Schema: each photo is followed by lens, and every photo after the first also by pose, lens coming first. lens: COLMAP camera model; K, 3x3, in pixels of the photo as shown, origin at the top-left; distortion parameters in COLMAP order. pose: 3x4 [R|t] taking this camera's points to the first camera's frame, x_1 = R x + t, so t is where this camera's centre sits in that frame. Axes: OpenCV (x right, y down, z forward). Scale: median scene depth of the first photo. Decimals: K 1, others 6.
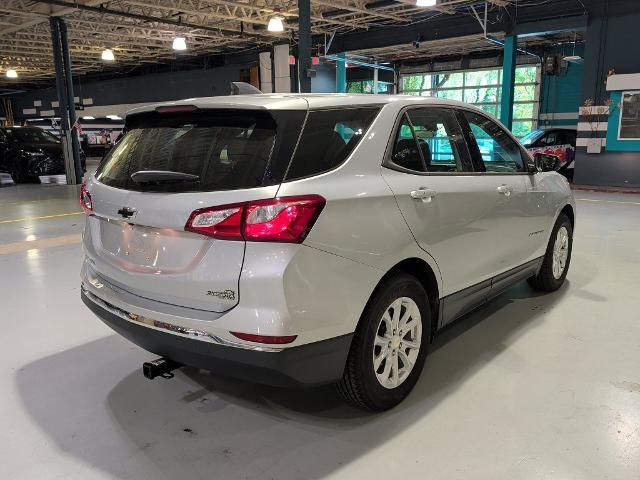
lens RADIAL K [[524.0, 0, 329.5], [0, 524.0, 240.3], [0, 0, 1]] dist [0.004509, -0.005990]
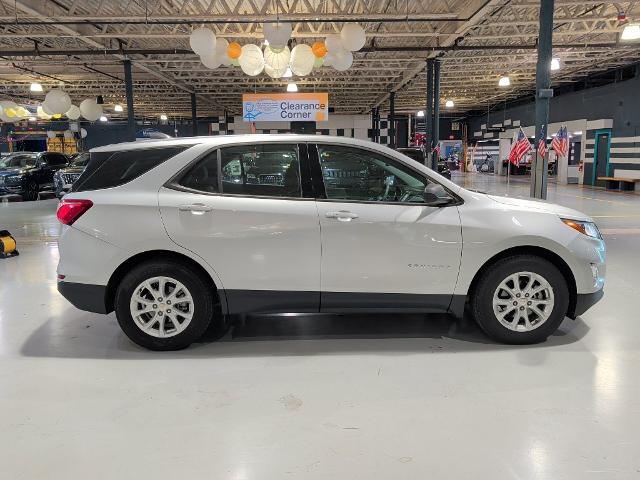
lens RADIAL K [[524.0, 0, 329.5], [0, 524.0, 240.3], [0, 0, 1]] dist [0.004509, -0.005990]
pose [[0.671401, 0.114473, -0.732200, 1.063805], [-0.139375, 0.989873, 0.026956, -0.067286], [0.727870, 0.083952, 0.680556, 0.234573]]
